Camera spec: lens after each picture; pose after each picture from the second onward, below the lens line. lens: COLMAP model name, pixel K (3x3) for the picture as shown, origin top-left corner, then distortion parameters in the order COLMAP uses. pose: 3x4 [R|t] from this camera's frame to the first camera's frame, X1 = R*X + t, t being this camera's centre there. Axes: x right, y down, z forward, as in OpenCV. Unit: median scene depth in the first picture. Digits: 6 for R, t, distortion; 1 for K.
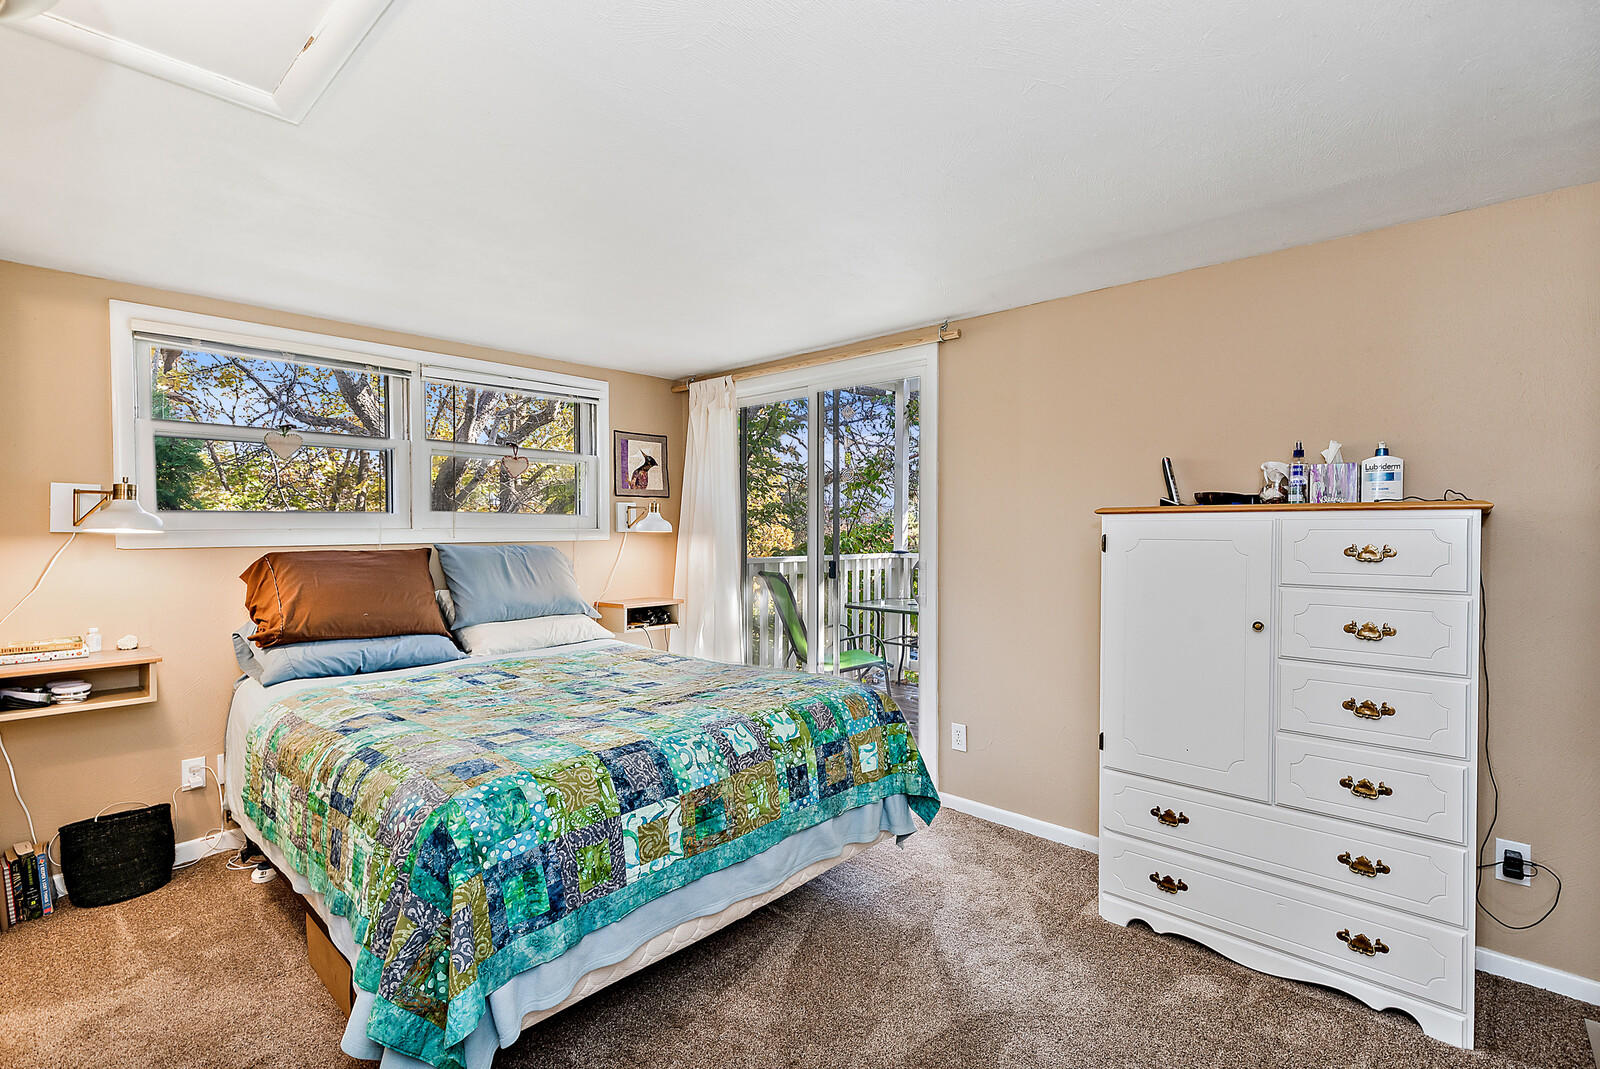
lens RADIAL K [[742.1, 0, 790.0], [0, 742.1, 525.7], [0, 0, 1]] dist [0.001047, -0.000638]
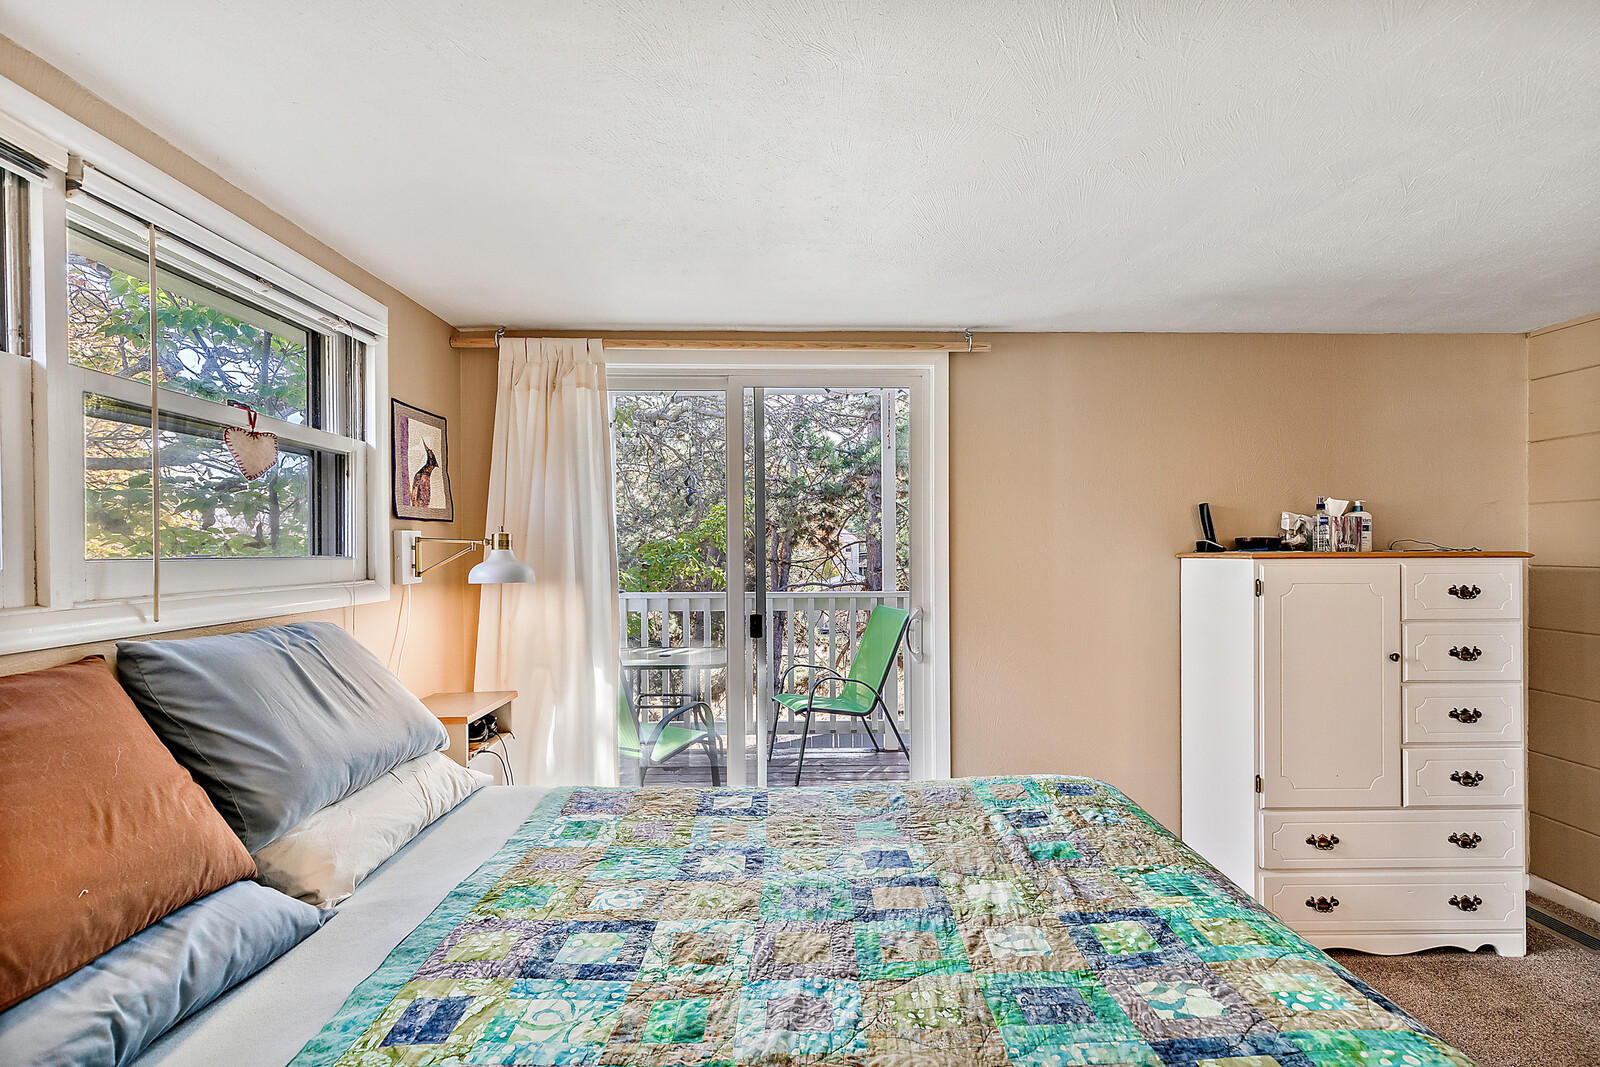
lens RADIAL K [[740.4, 0, 803.7], [0, 740.4, 556.0], [0, 0, 1]] dist [0.002362, 0.000028]
pose [[0.711611, -0.006176, 0.702547, -0.689434], [0.001662, 0.999973, 0.007108, -0.026610], [-0.702572, -0.003890, 0.711602, 0.683435]]
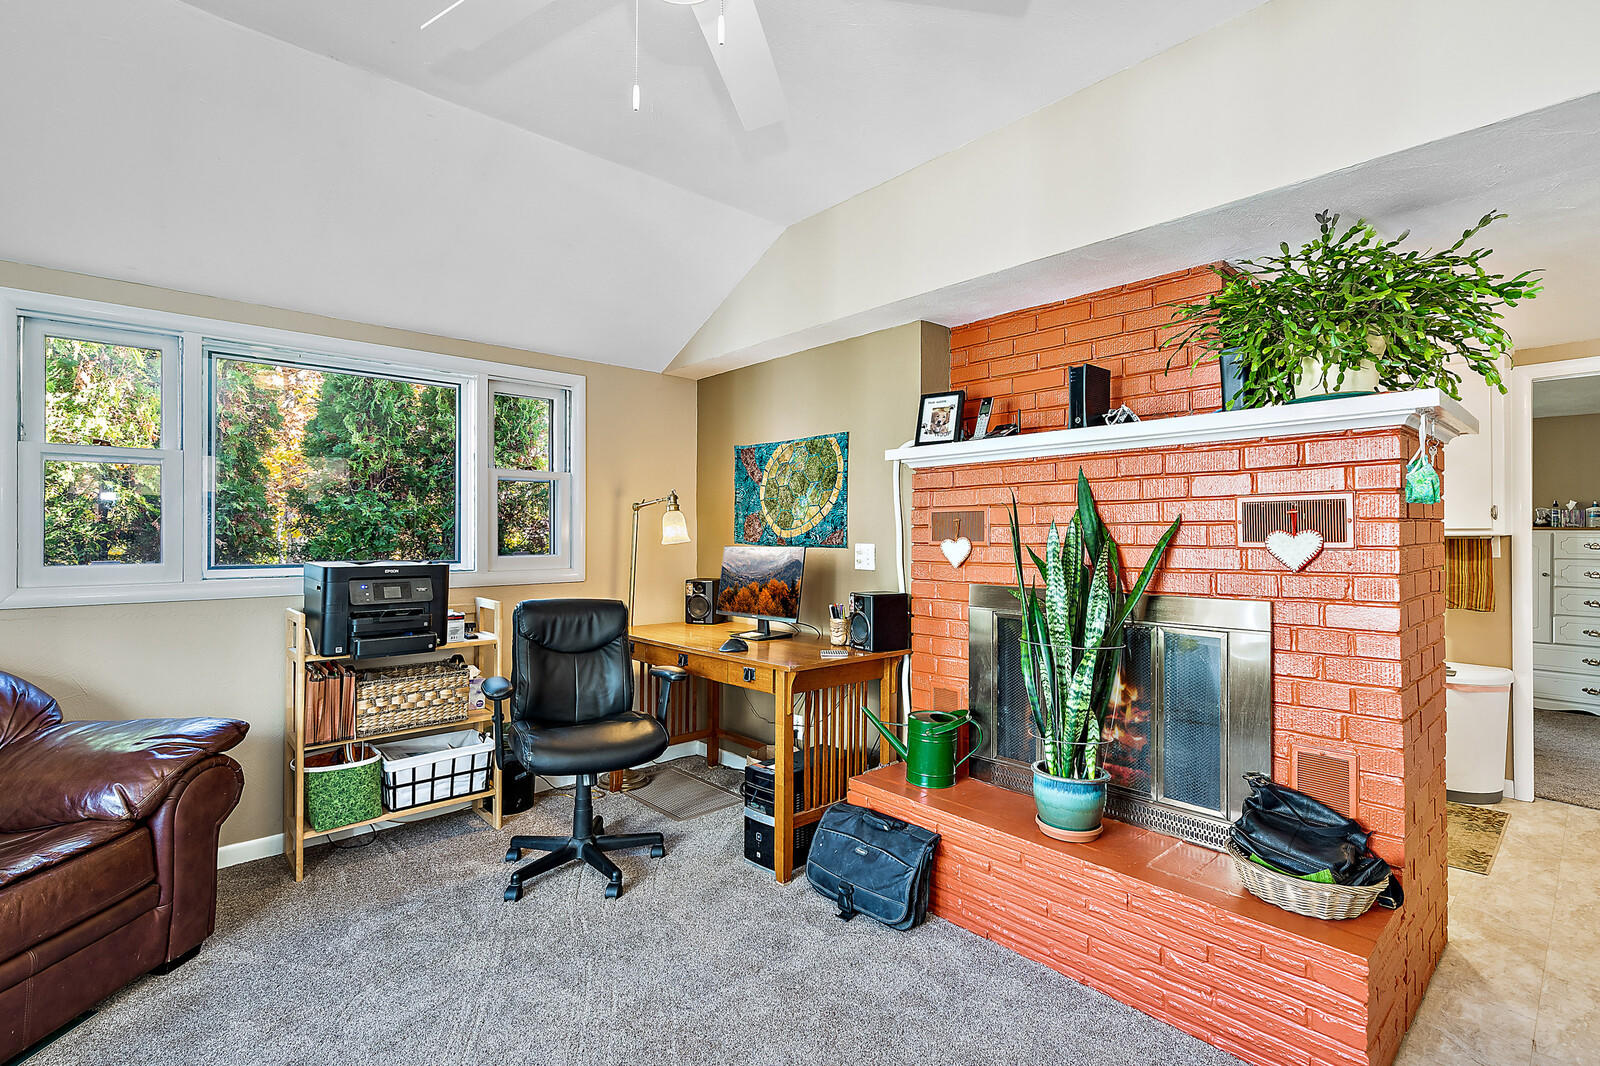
lens RADIAL K [[733.7, 0, 796.5], [0, 733.7, 534.6], [0, 0, 1]] dist [0.009933, -0.000847]
pose [[0.996600, 0.004767, -0.082248, -1.439857], [-0.004799, 0.999988, -0.000197, 0.008038], [0.082246, 0.000591, 0.996612, -1.461665]]
